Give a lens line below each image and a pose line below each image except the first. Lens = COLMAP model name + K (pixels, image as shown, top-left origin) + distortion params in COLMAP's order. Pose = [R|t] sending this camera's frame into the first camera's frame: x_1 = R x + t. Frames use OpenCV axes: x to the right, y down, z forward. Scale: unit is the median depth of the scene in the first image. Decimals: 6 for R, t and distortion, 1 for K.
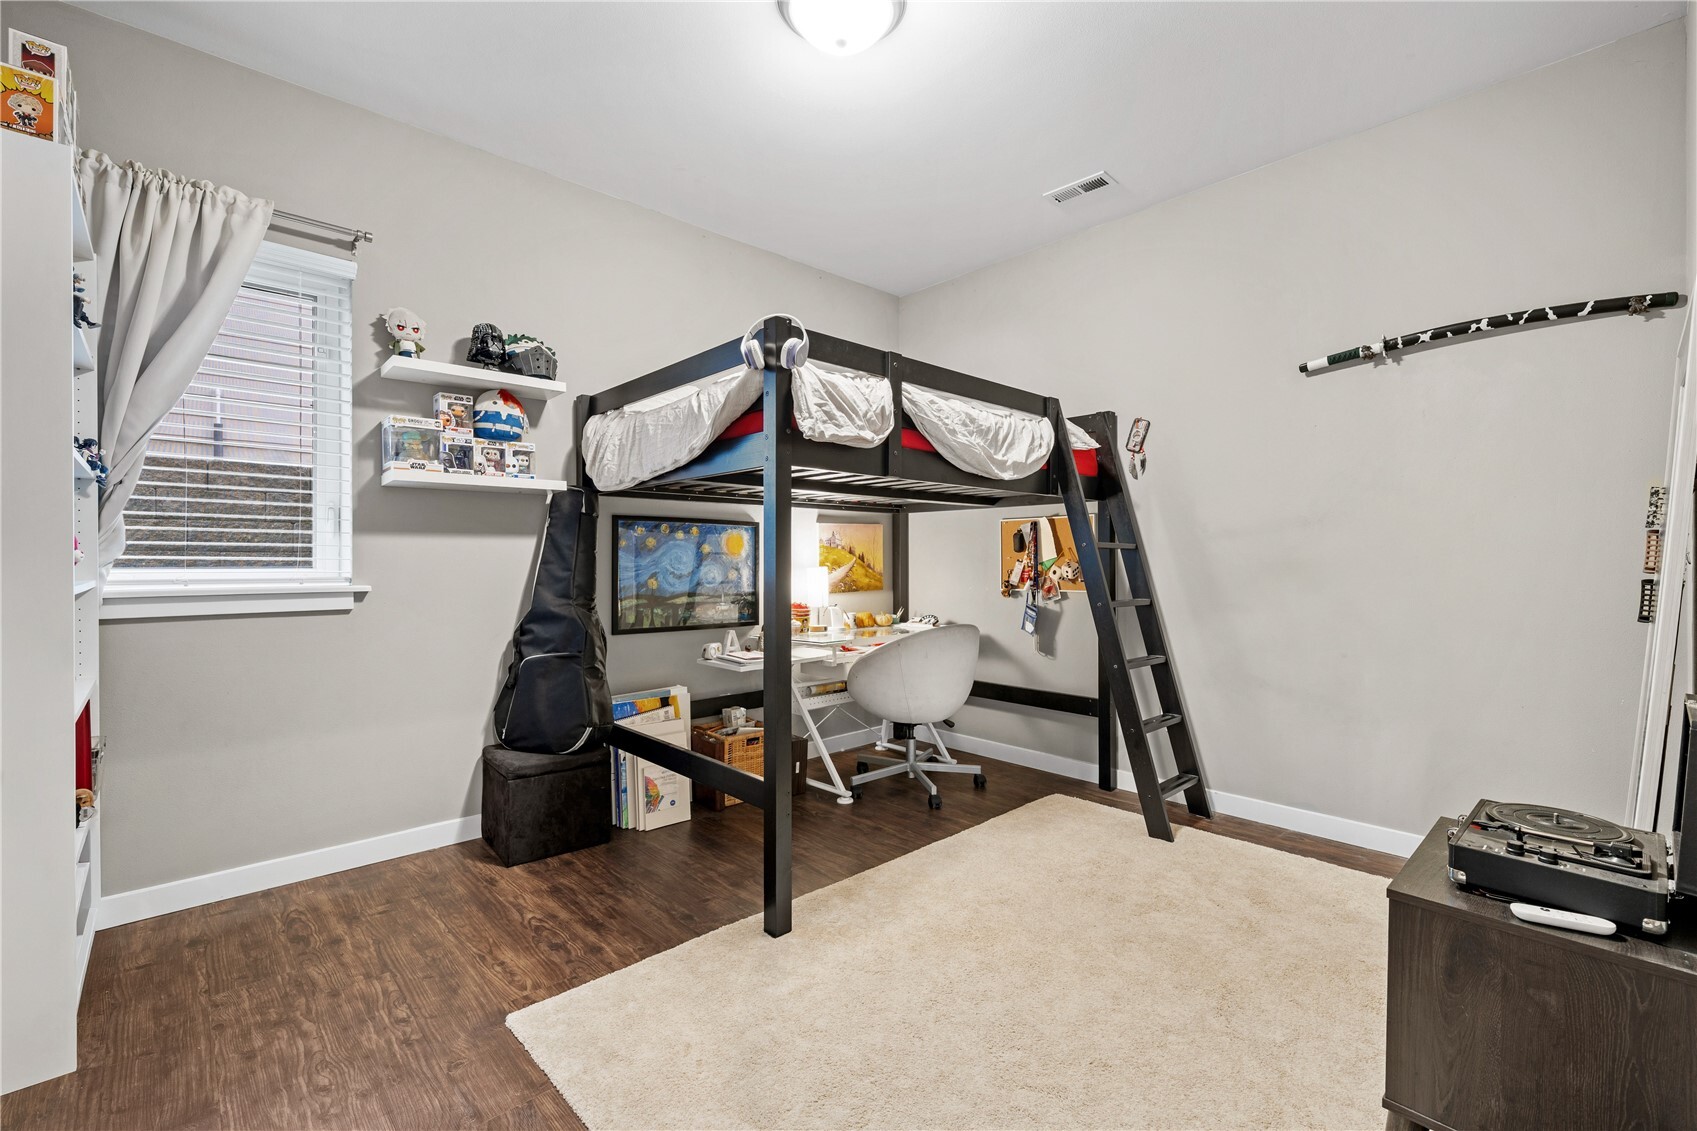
lens RADIAL K [[726.4, 0, 848.5], [0, 726.4, 565.5], [0, 0, 1]] dist [0.000008, -0.000002]
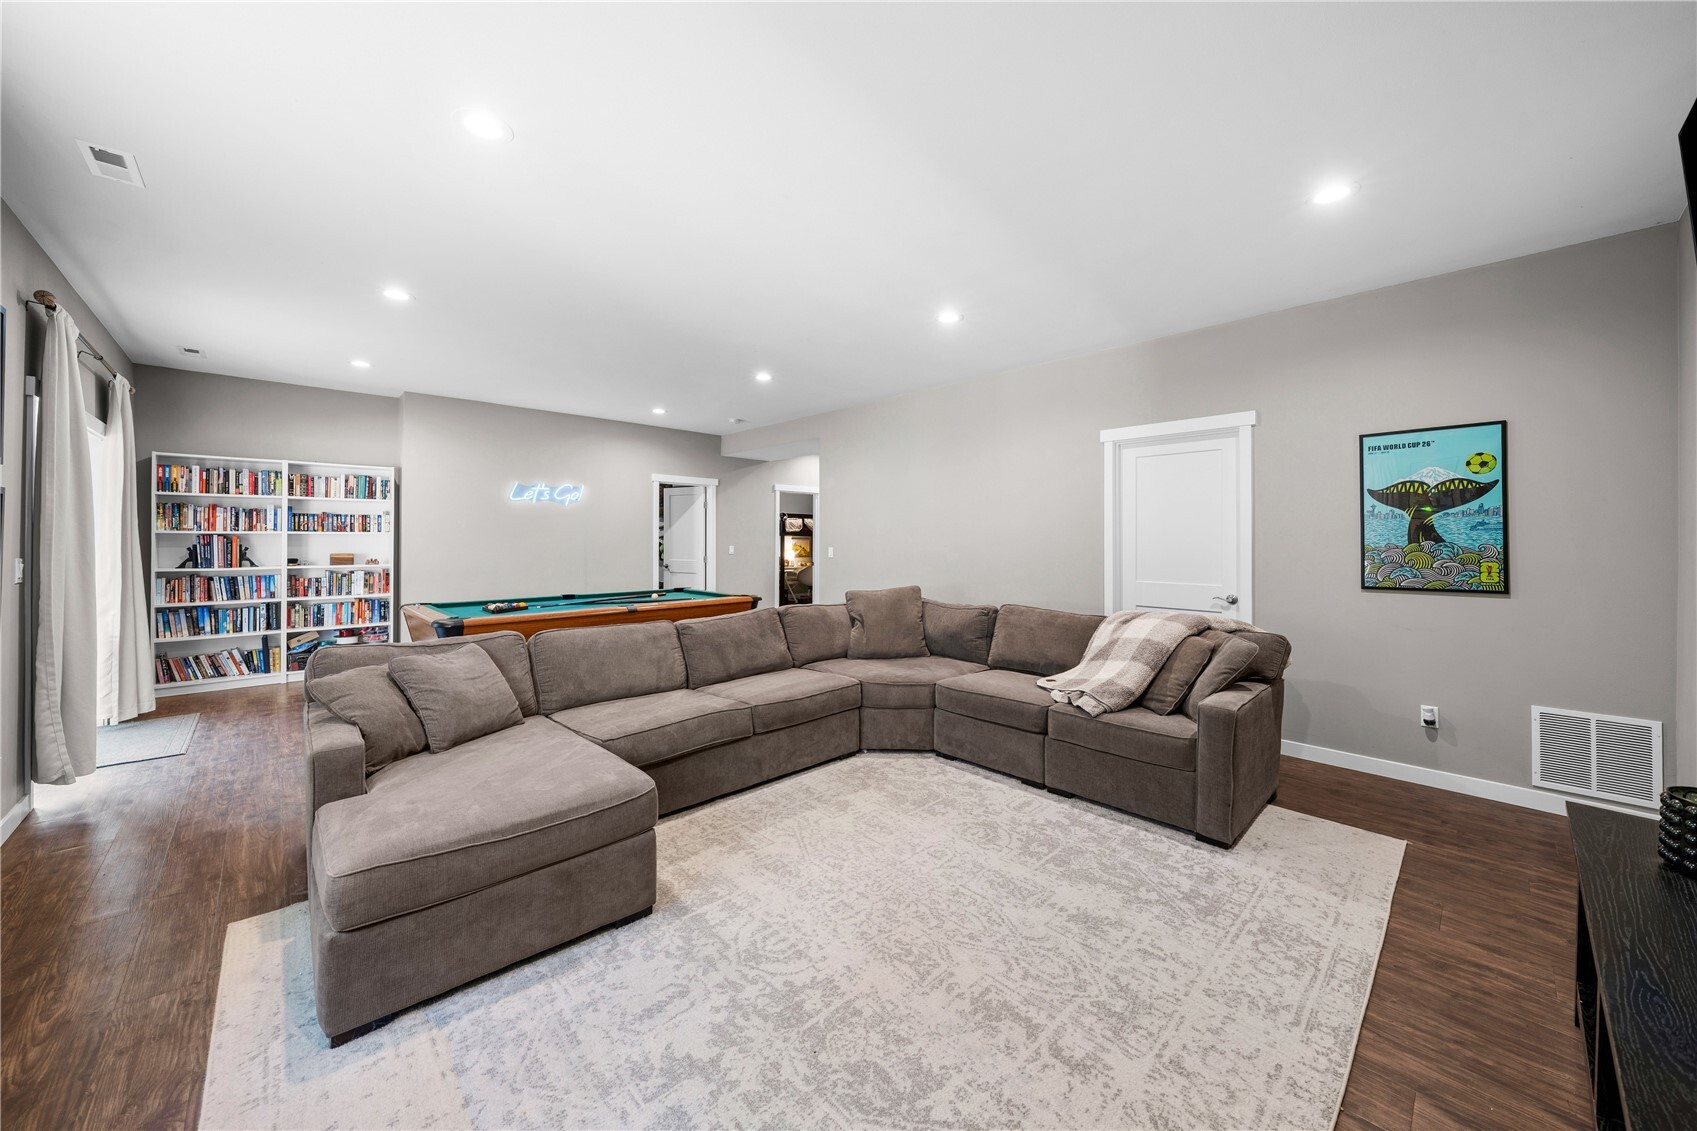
lens RADIAL K [[603.6, 0, 846.0], [0, 603.6, 545.5], [0, 0, 1]] dist [0.000011, -0.000001]
pose [[0.999902, 0.000102, 0.014012, 0.250567], [-0.000026, 0.999985, -0.005405, -0.010726], [-0.014012, 0.005404, 0.999887, -2.809830]]
